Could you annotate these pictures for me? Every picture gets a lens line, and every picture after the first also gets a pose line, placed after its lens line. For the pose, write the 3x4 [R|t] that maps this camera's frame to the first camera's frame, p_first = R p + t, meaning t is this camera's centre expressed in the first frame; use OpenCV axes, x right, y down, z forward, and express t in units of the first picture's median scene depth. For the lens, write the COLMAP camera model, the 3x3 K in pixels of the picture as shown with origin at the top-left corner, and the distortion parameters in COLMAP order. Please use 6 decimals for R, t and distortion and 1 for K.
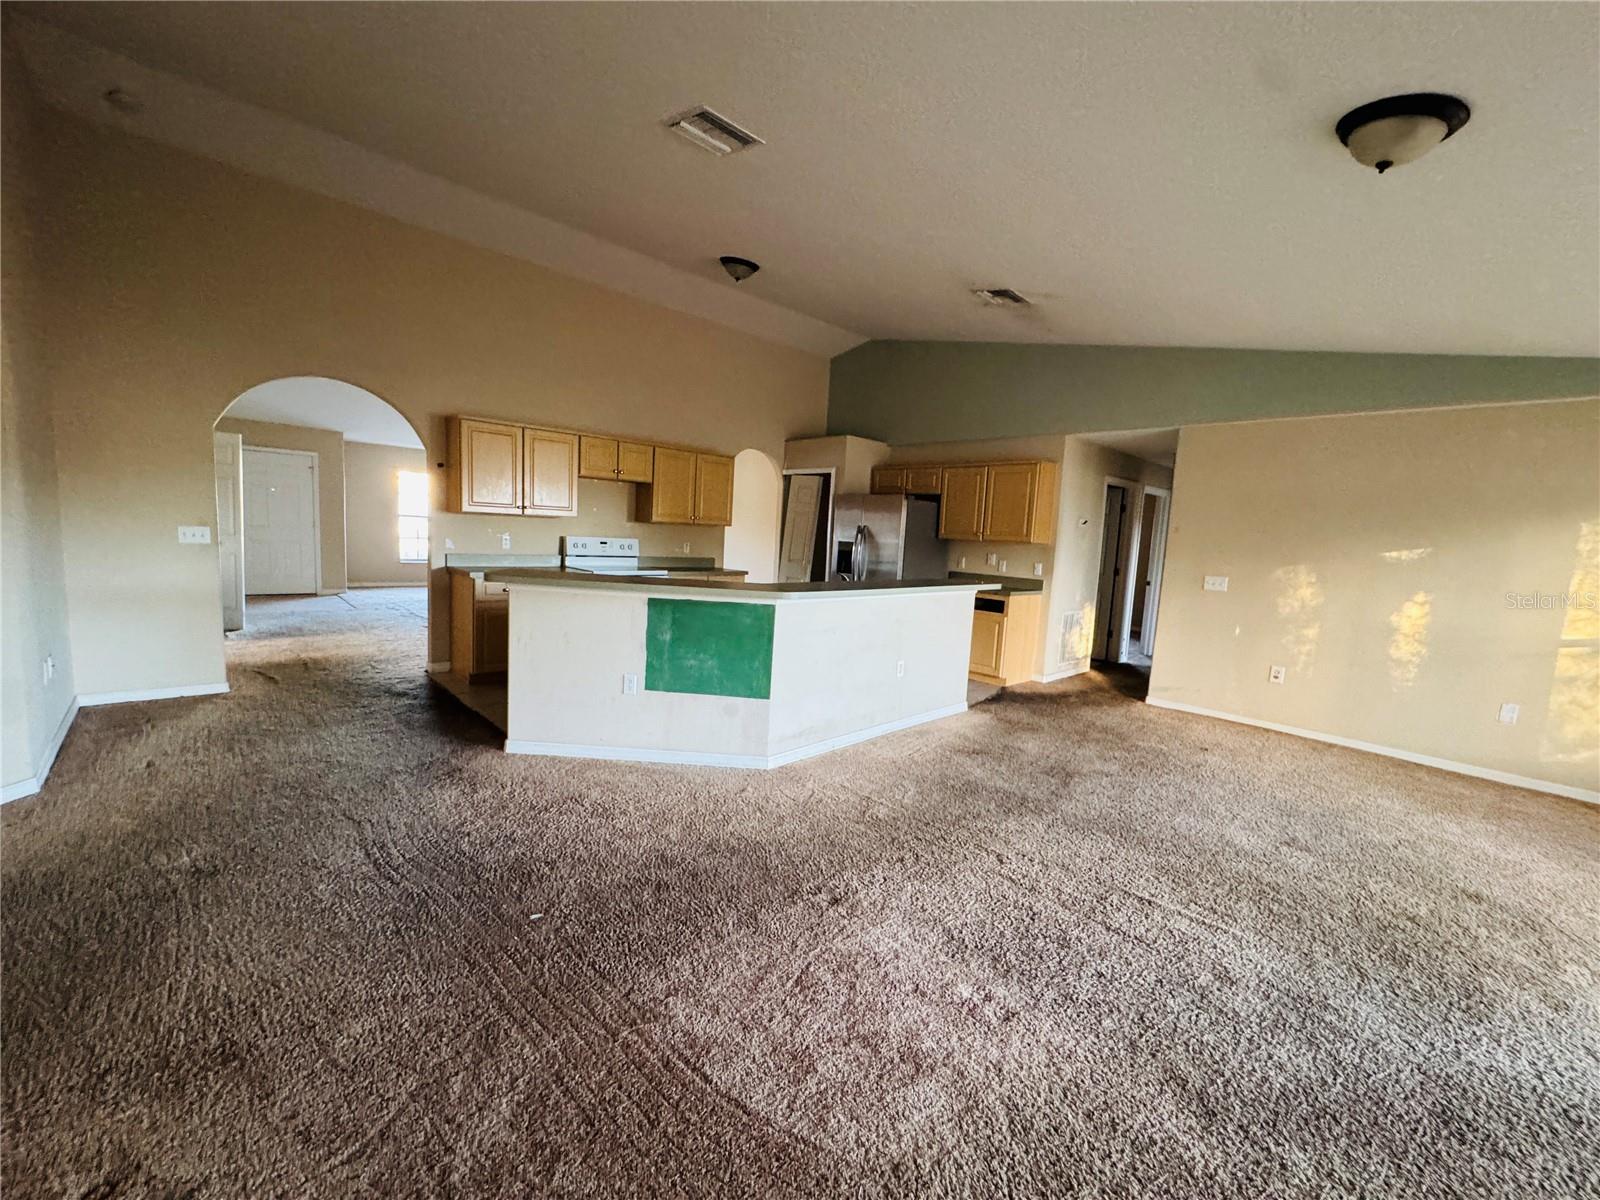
lens RADIAL K [[642.2, 0, 800.0], [0, 642.2, 600.0], [0, 0, 1]] dist [-0.000622, -0.000431]
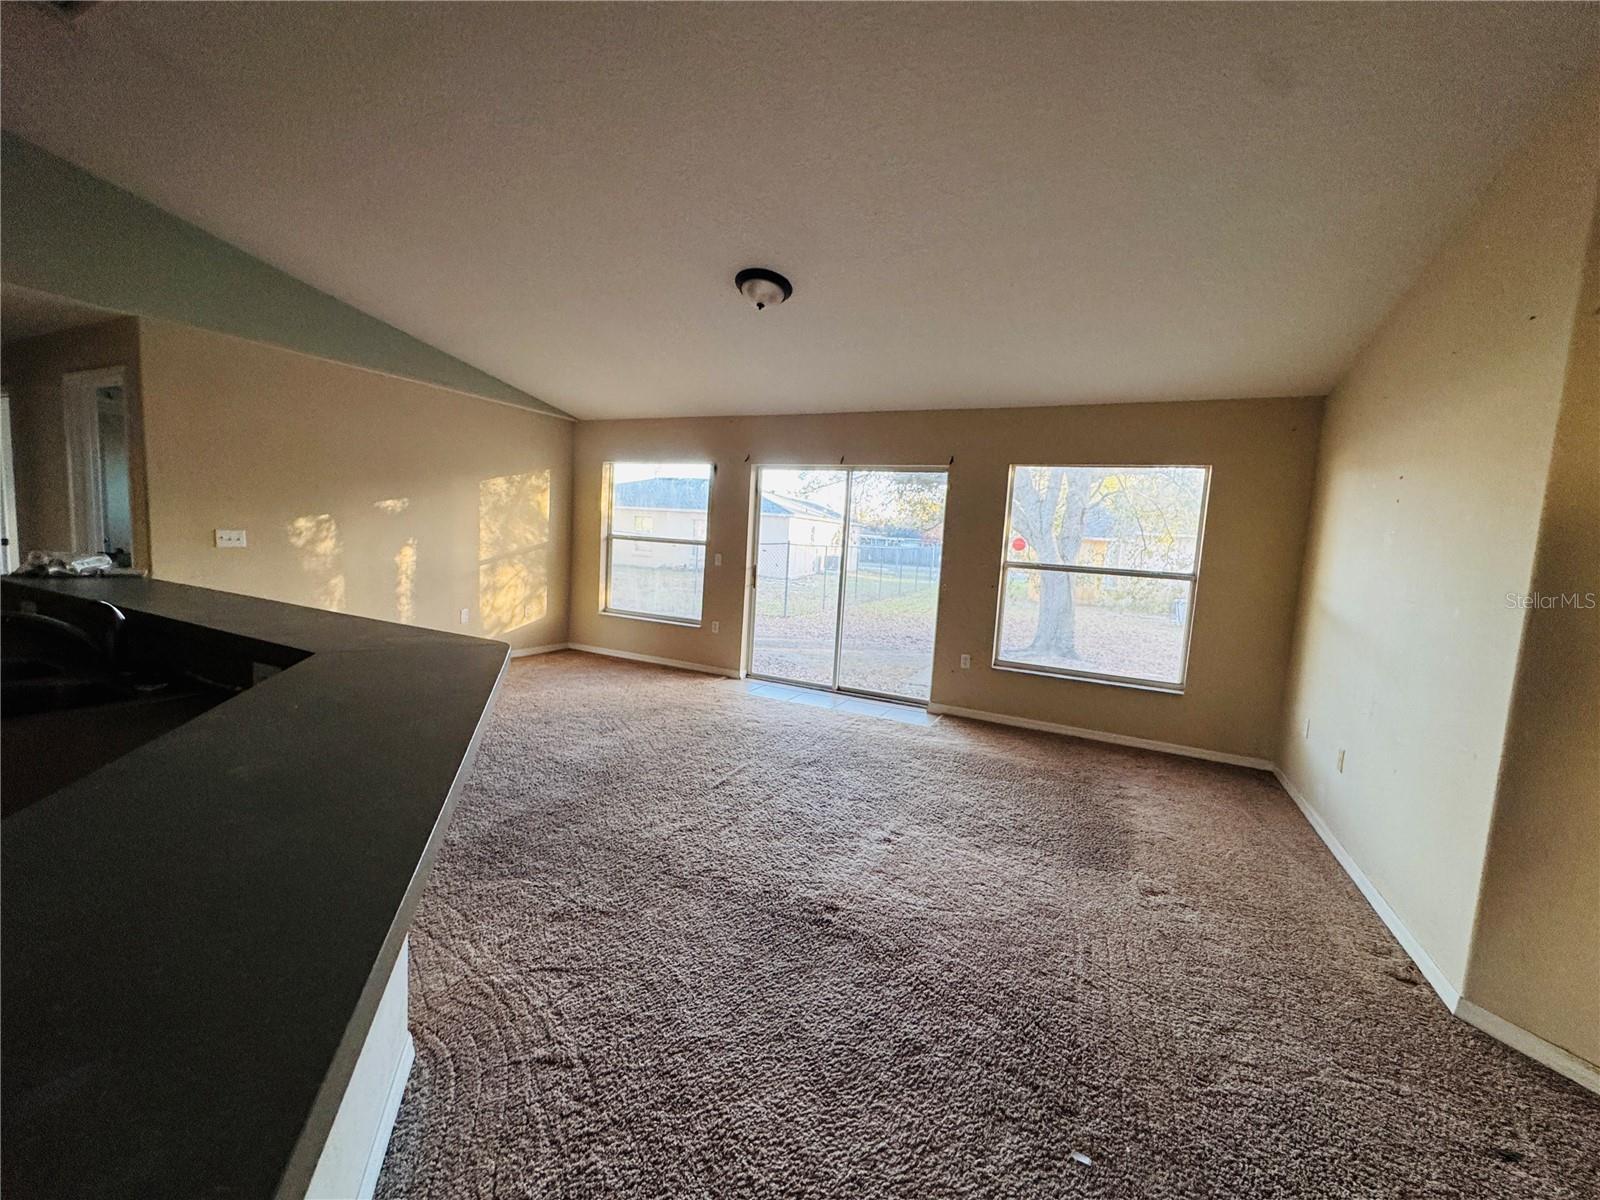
lens RADIAL K [[642.2, 0, 800.0], [0, 642.2, 600.0], [0, 0, 1]] dist [-0.000622, -0.000431]
pose [[-0.334955, -0.154722, 0.929444, -0.443550], [0.038671, 0.983337, 0.177630, -0.085978], [-0.941440, 0.095440, -0.323391, 0.791527]]
